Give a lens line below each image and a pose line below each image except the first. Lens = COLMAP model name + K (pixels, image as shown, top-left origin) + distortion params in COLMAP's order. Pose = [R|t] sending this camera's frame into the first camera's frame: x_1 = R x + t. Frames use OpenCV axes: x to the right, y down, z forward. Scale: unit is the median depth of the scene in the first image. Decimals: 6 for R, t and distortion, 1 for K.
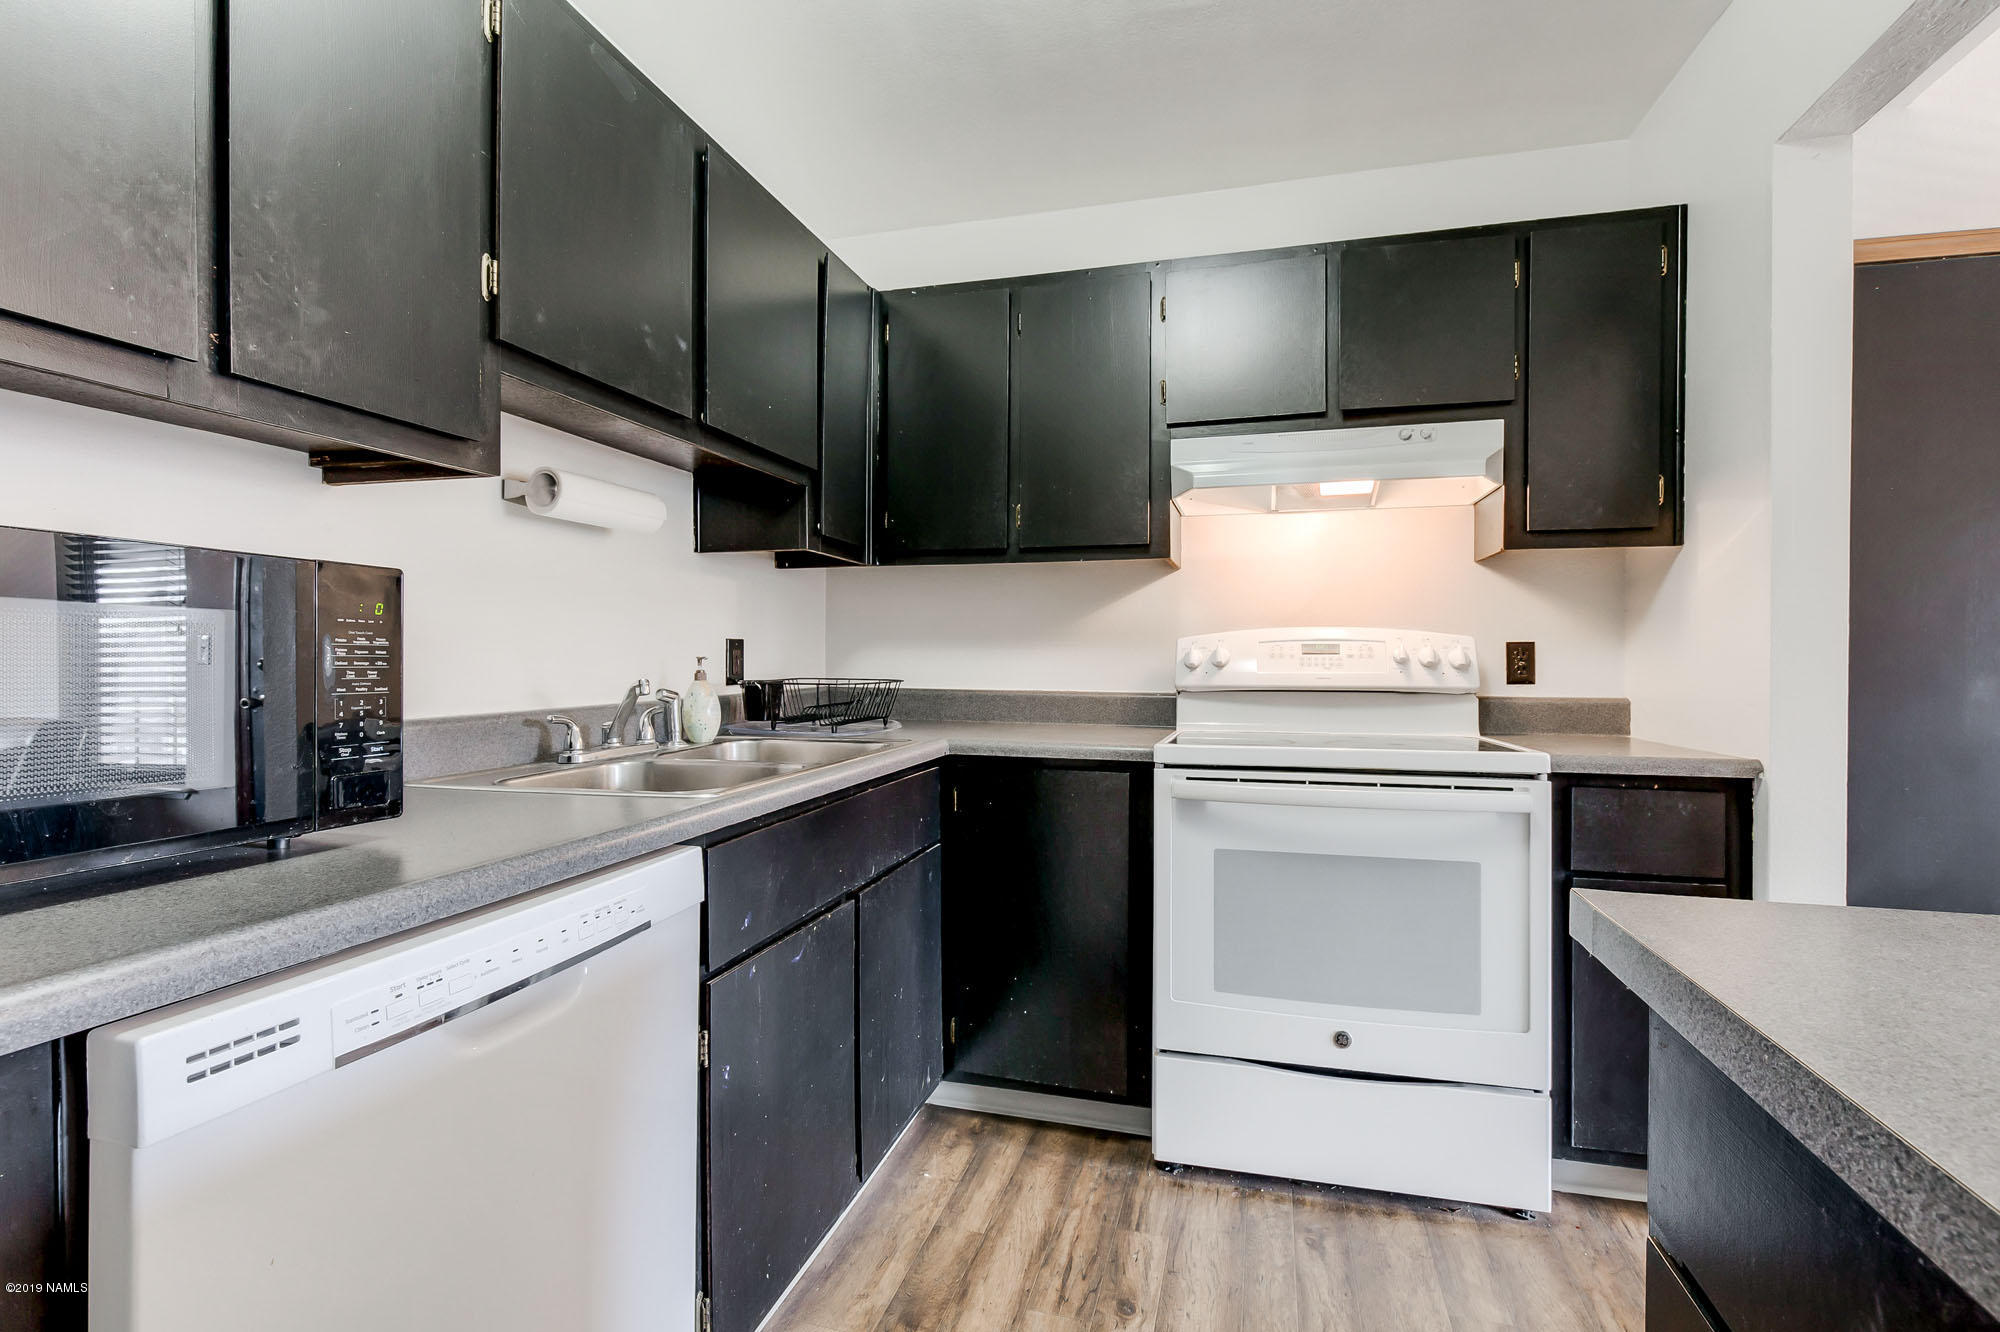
lens RADIAL K [[908.7, 0, 952.0], [0, 908.7, 656.5], [0, 0, 1]] dist [0.003391, -0.000046]
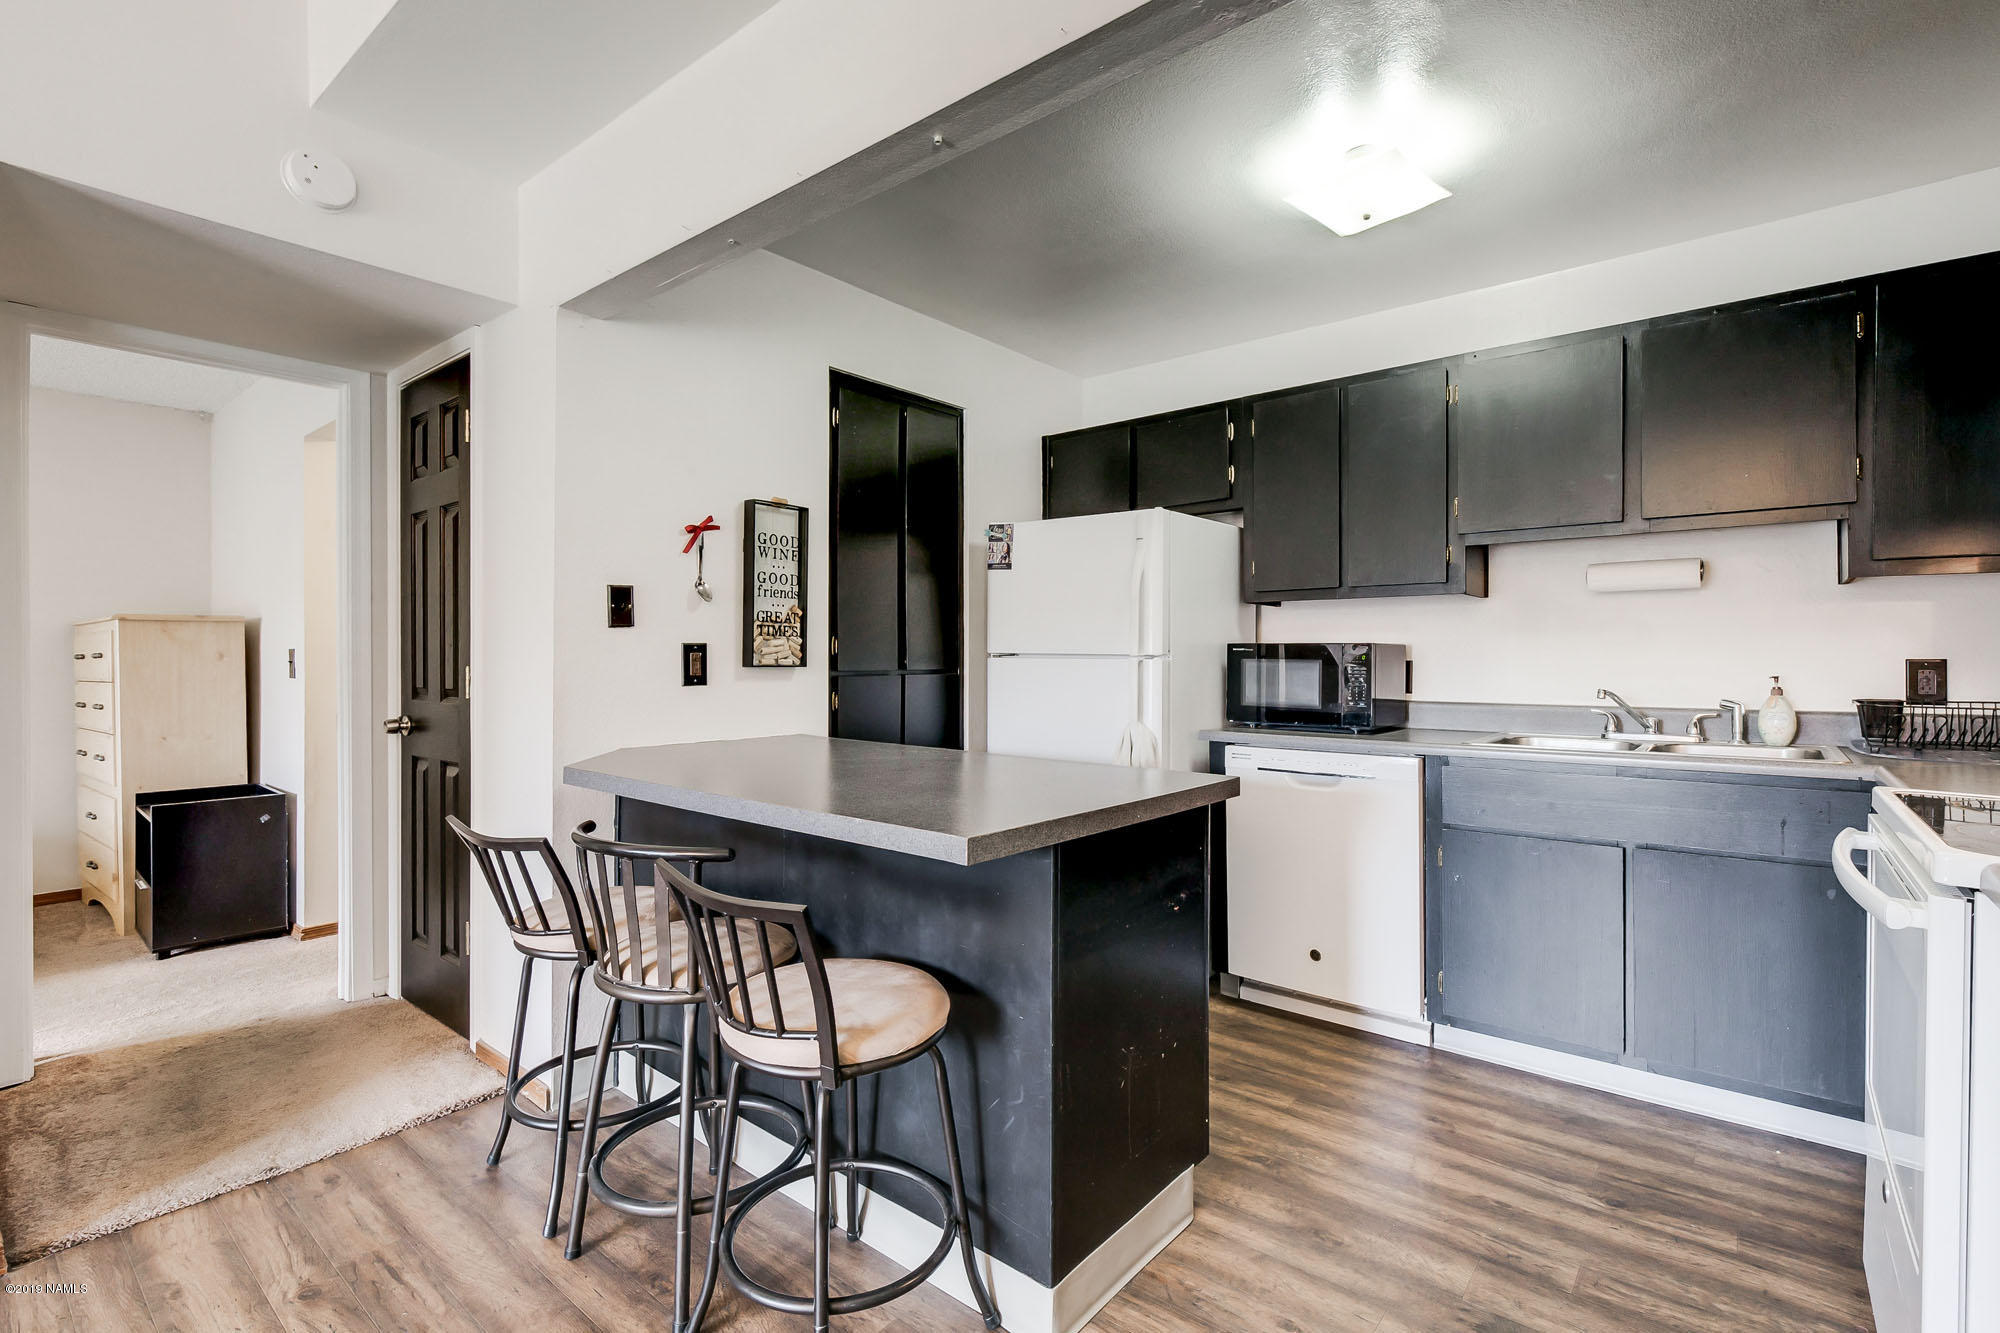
lens RADIAL K [[908.7, 0, 1005.6], [0, 908.7, 673.9], [0, 0, 1]] dist [0.003391, -0.000046]
pose [[-0.416491, 0.013085, -0.909046, 1.460231], [0.010730, 0.999898, 0.009477, -0.022456], [0.909077, -0.005807, -0.416588, 0.674415]]
